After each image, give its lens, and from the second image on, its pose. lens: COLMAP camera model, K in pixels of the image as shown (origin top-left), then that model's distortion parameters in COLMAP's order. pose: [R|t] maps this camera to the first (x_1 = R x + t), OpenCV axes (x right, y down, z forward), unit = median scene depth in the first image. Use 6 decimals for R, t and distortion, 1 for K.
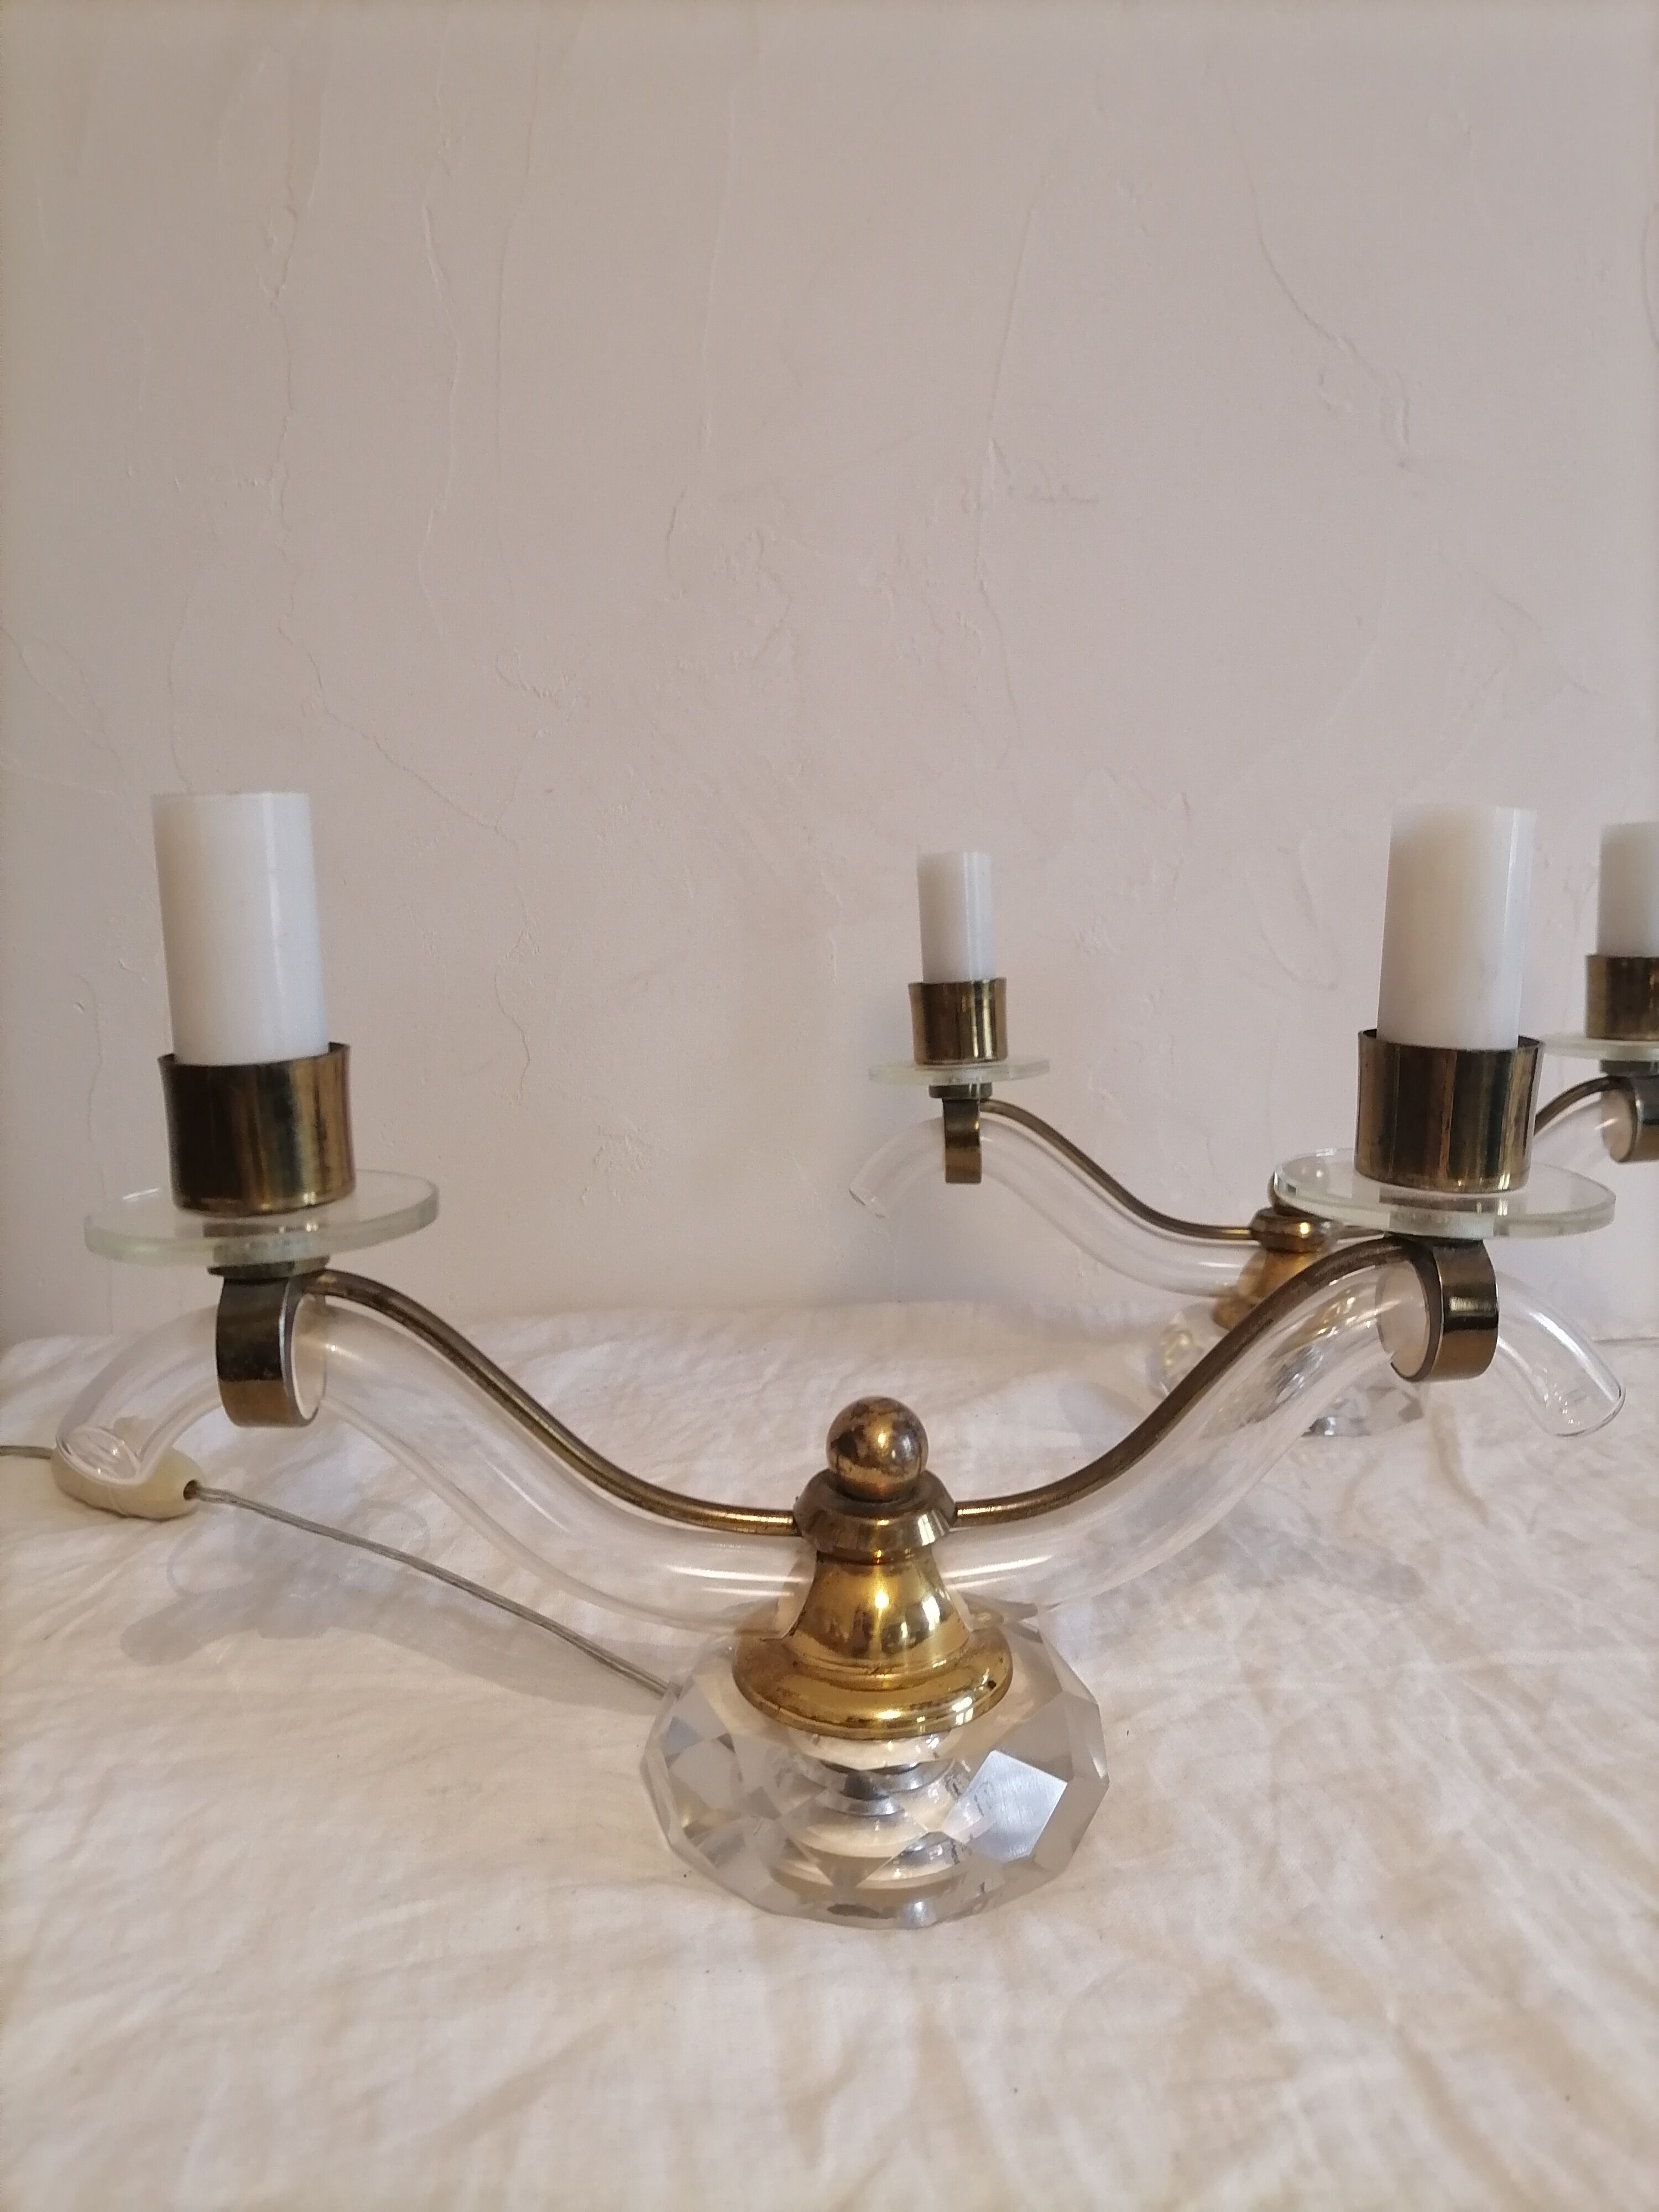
lens RADIAL K [[1659.2, 0, 818.8], [0, 1659.2, 1094.1], [0, 0, 1]] dist [0.003496, 0.007641]
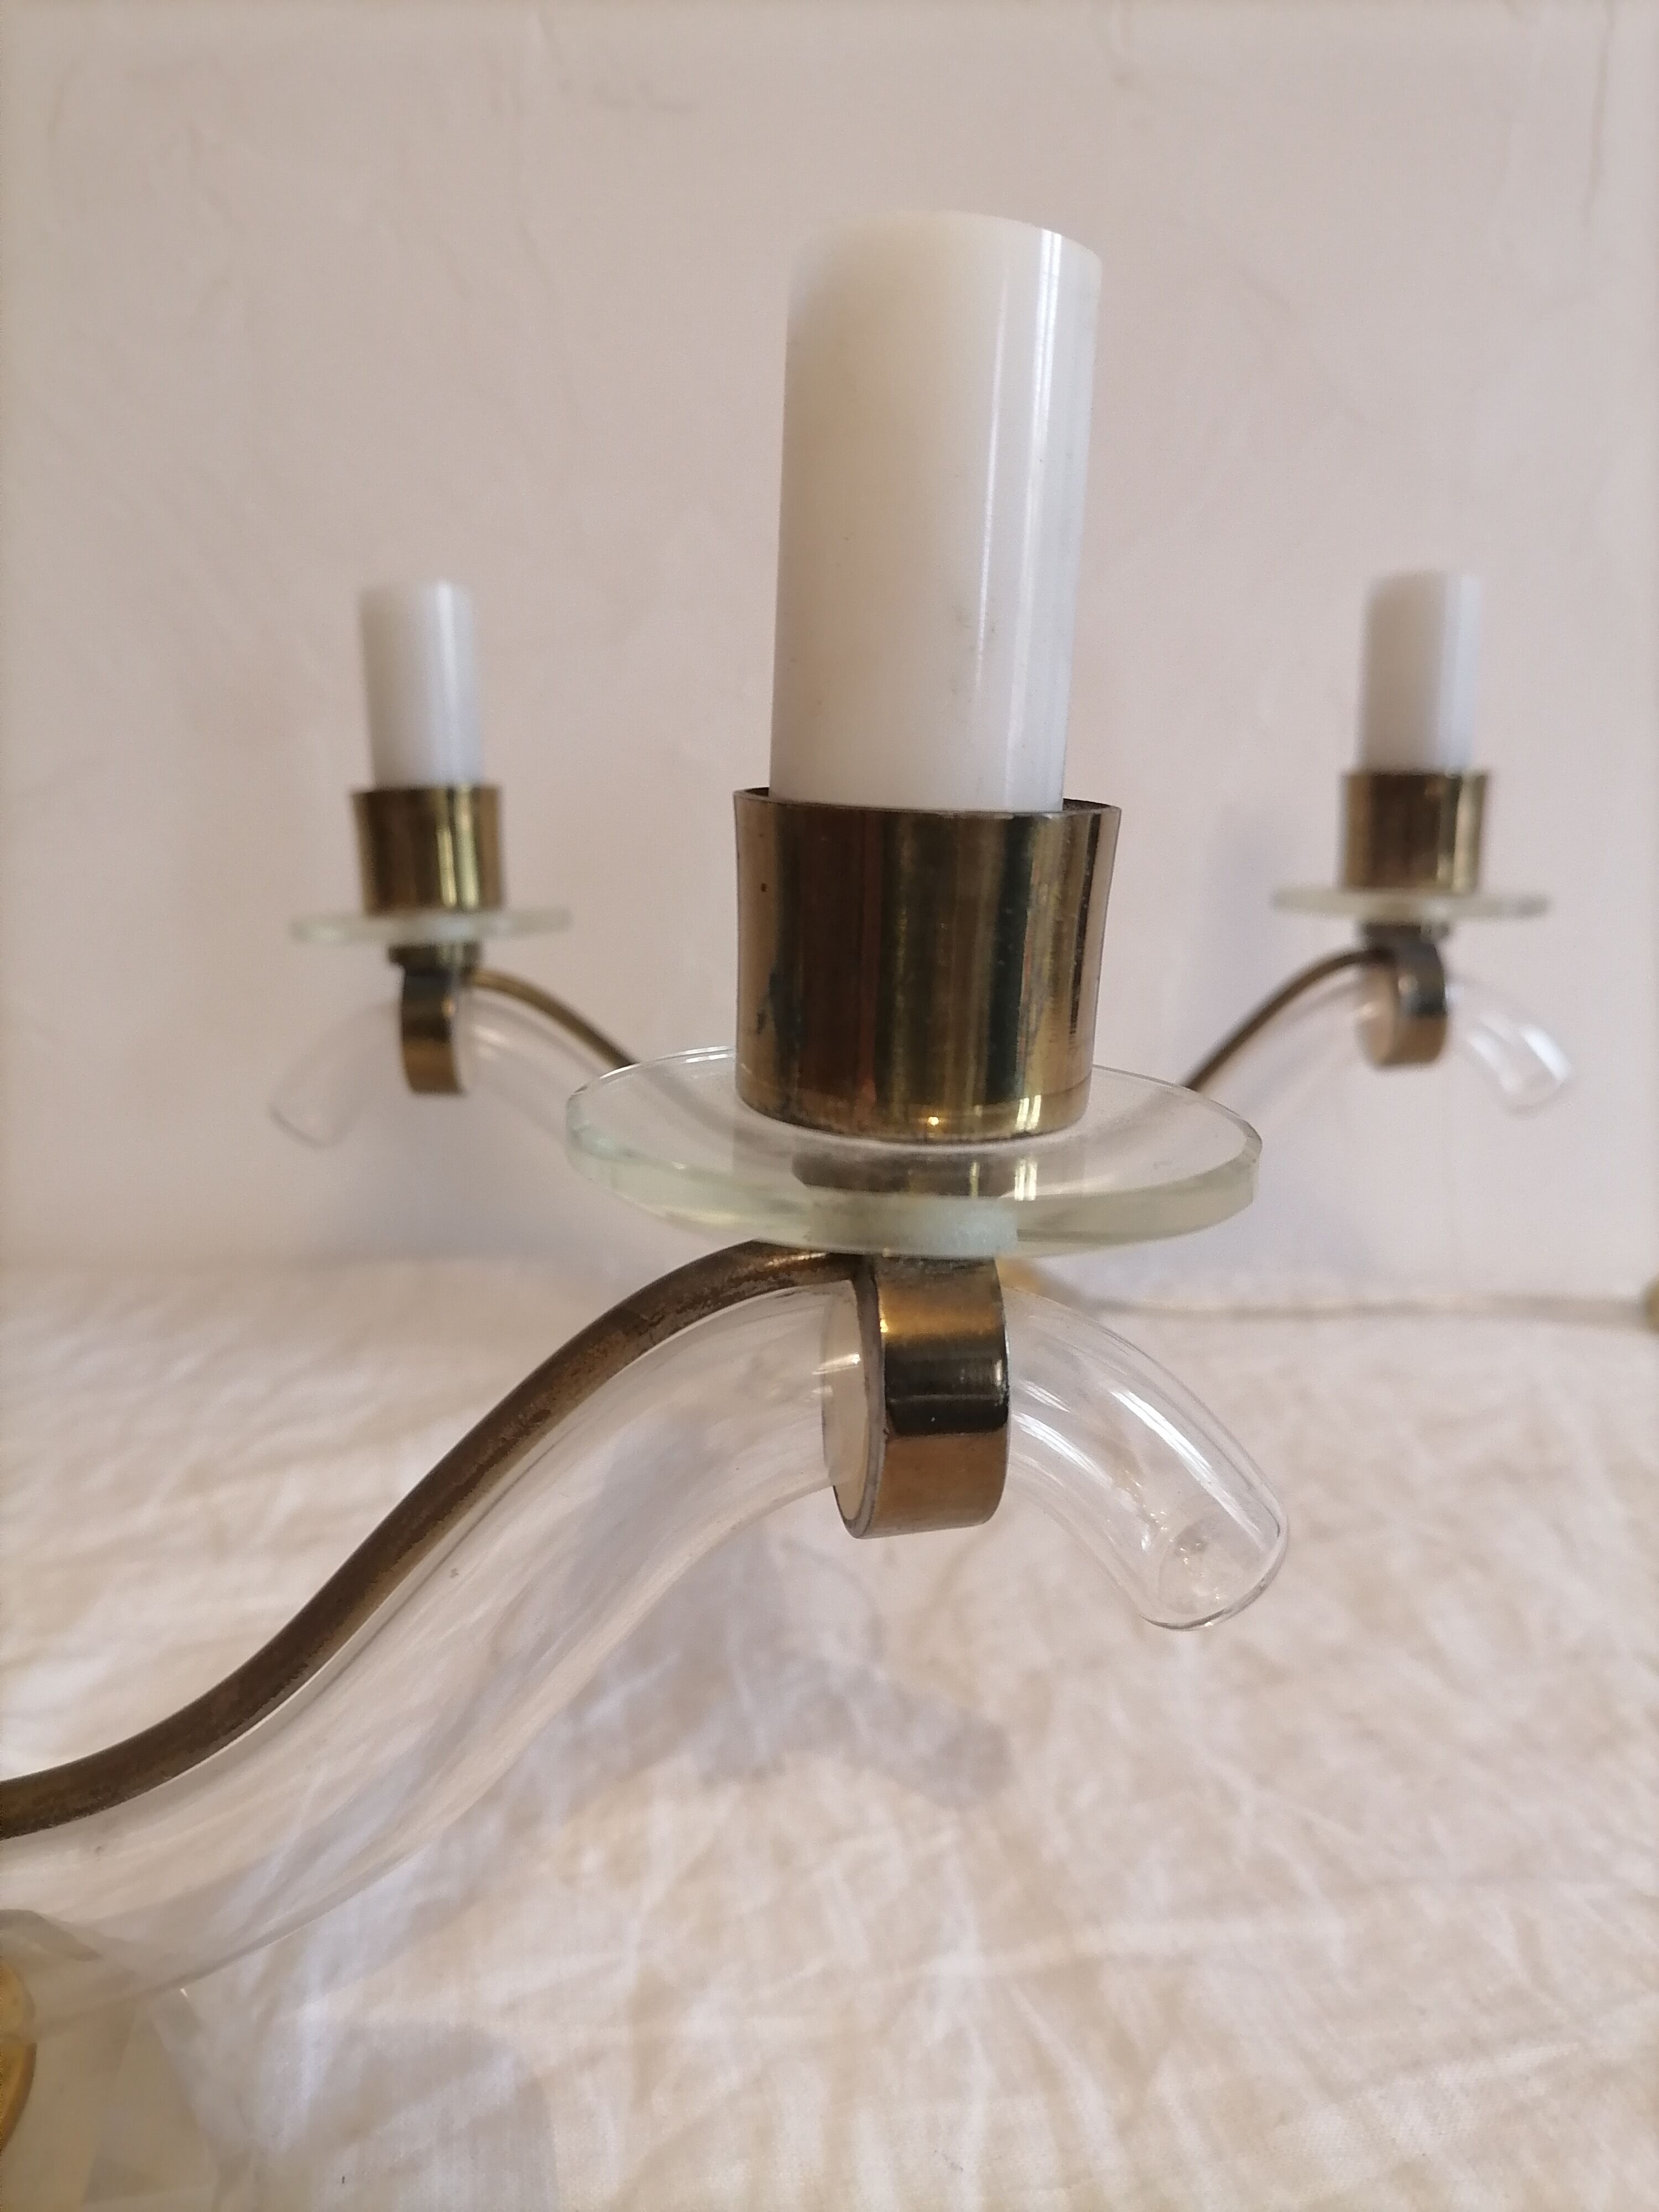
lens RADIAL K [[1670.4, 0, 828.4], [0, 1670.4, 1115.4], [0, 0, 1]] dist [-0.011962, -0.007643]
pose [[0.995399, 0.002250, 0.095786, 0.295667], [-0.009125, 0.997407, 0.071392, 0.020149], [-0.095377, -0.071938, 0.992838, 0.520437]]
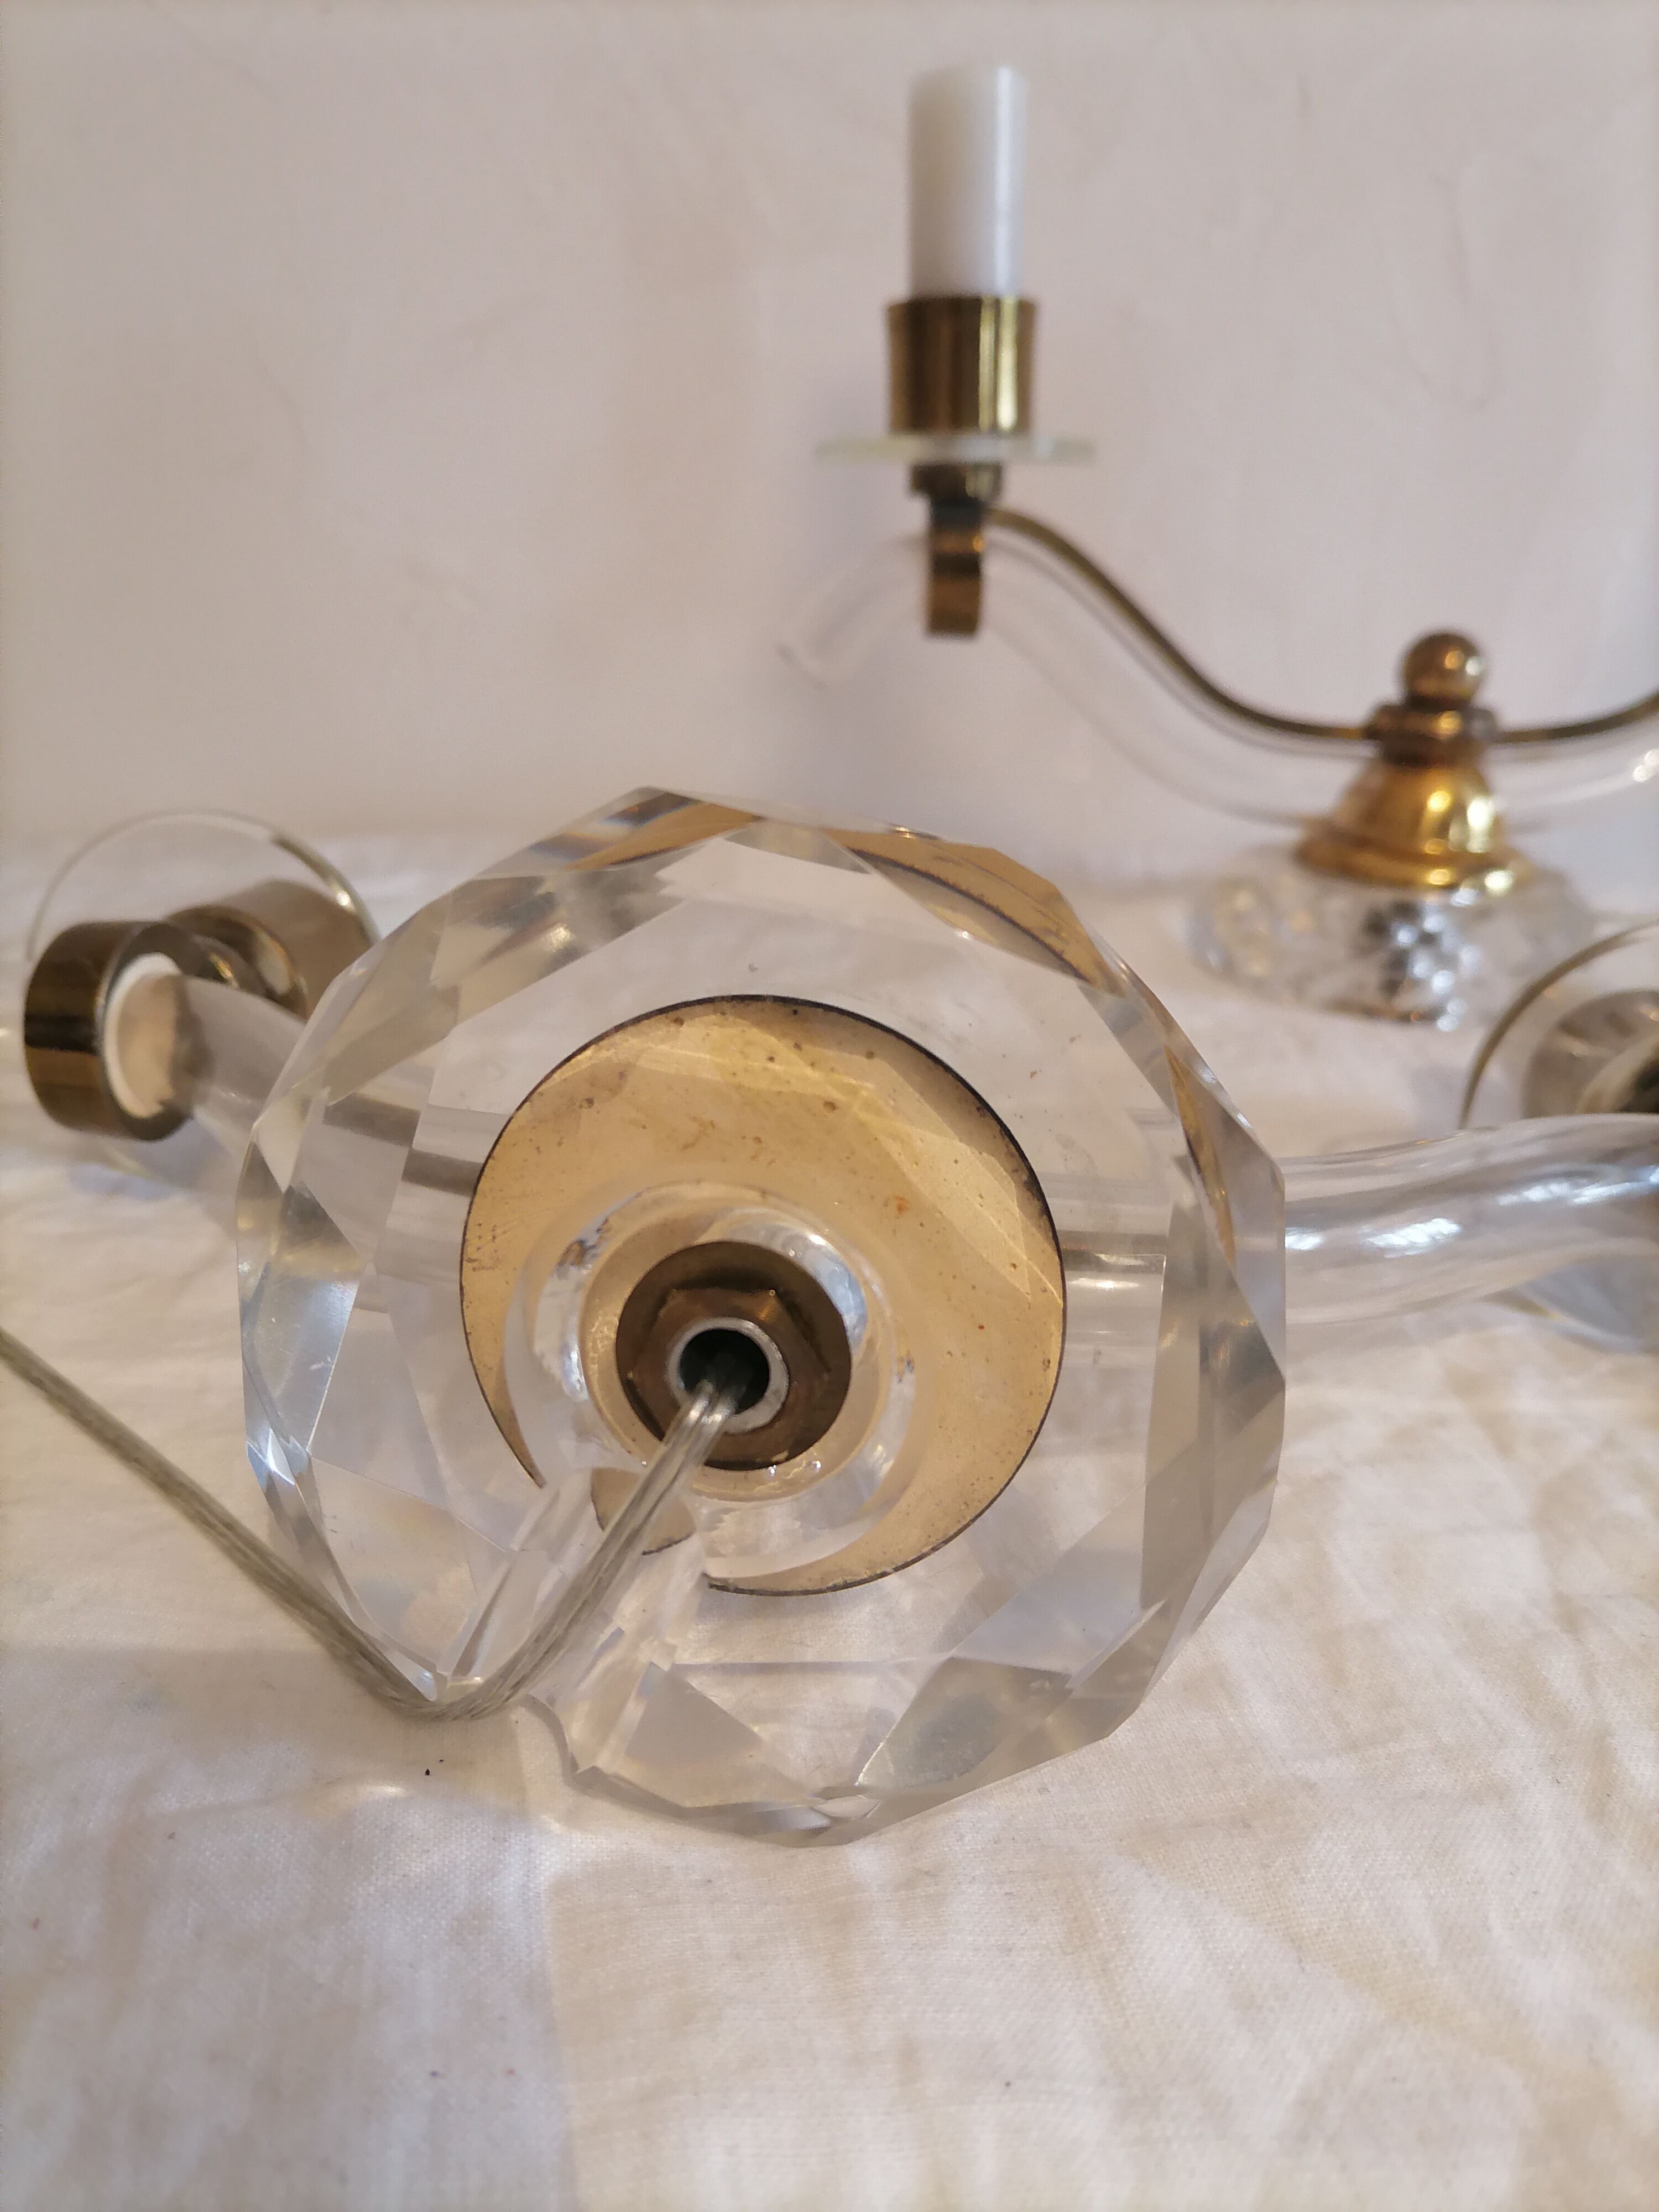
lens RADIAL K [[1676.2, 0, 834.1], [0, 1676.2, 1095.7], [0, 0, 1]] dist [-0.005173, 0.002652]
pose [[0.996916, 0.031959, 0.071668, -0.001214], [-0.046669, 0.975702, 0.214073, 0.151832], [-0.063085, -0.216757, 0.974185, 0.518476]]
